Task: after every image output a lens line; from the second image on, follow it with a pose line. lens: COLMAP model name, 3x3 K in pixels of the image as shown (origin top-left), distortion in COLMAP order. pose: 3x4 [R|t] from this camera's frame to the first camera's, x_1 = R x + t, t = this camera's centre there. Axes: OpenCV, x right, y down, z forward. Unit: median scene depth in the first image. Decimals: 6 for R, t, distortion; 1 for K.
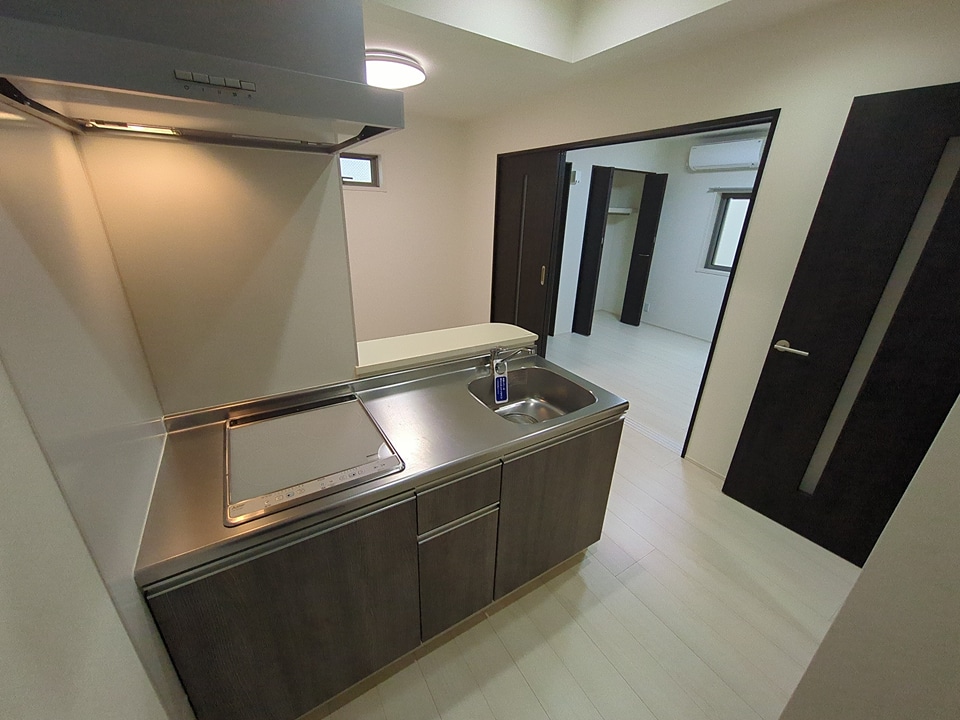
lens RADIAL K [[385.8, 0, 480.9], [0, 385.8, 357.4], [0, 0, 1]] dist [-0.001360, 0.000258]
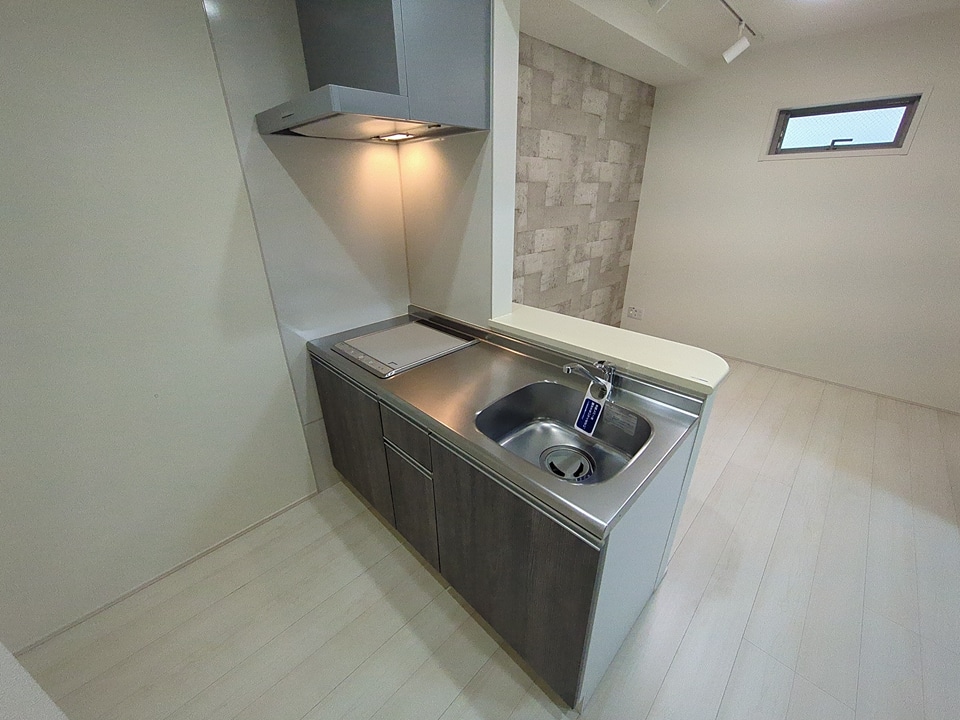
lens RADIAL K [[385.8, 0, 480.9], [0, 385.8, 357.4], [0, 0, 1]] dist [-0.001360, 0.000258]
pose [[0.218888, 0.362390, -0.905959, 0.737032], [-0.338894, 0.898910, 0.277690, -0.179021], [0.915008, 0.246241, 0.319573, 0.621458]]
